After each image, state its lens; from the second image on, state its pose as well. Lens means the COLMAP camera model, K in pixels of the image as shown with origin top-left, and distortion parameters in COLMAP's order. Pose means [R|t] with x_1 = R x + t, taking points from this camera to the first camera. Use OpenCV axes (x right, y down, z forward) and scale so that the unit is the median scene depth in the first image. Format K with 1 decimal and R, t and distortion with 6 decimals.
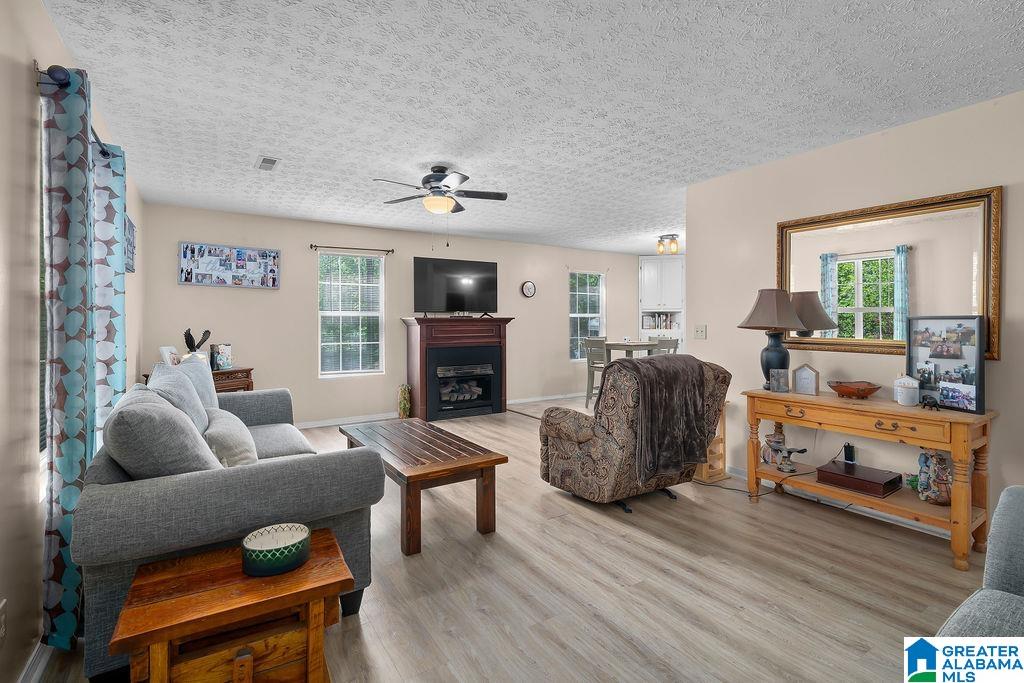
lens RADIAL K [[465.9, 0, 523.3], [0, 465.9, 327.0], [0, 0, 1]] dist [-0.001592, -0.000026]
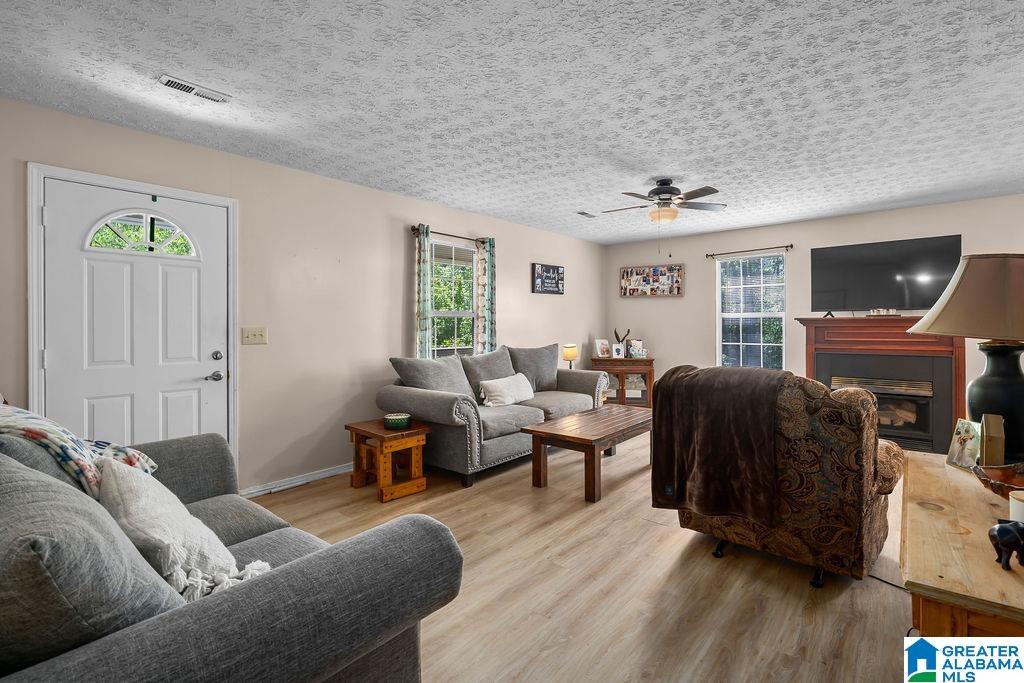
lens RADIAL K [[465.9, 0, 515.0], [0, 465.9, 326.0], [0, 0, 1]] dist [-0.001592, -0.000026]
pose [[0.293897, 0.003160, -0.955832, 0.526732], [-0.006794, 0.999976, 0.001217, -0.002122], [0.955813, 0.006136, 0.293911, 0.246254]]
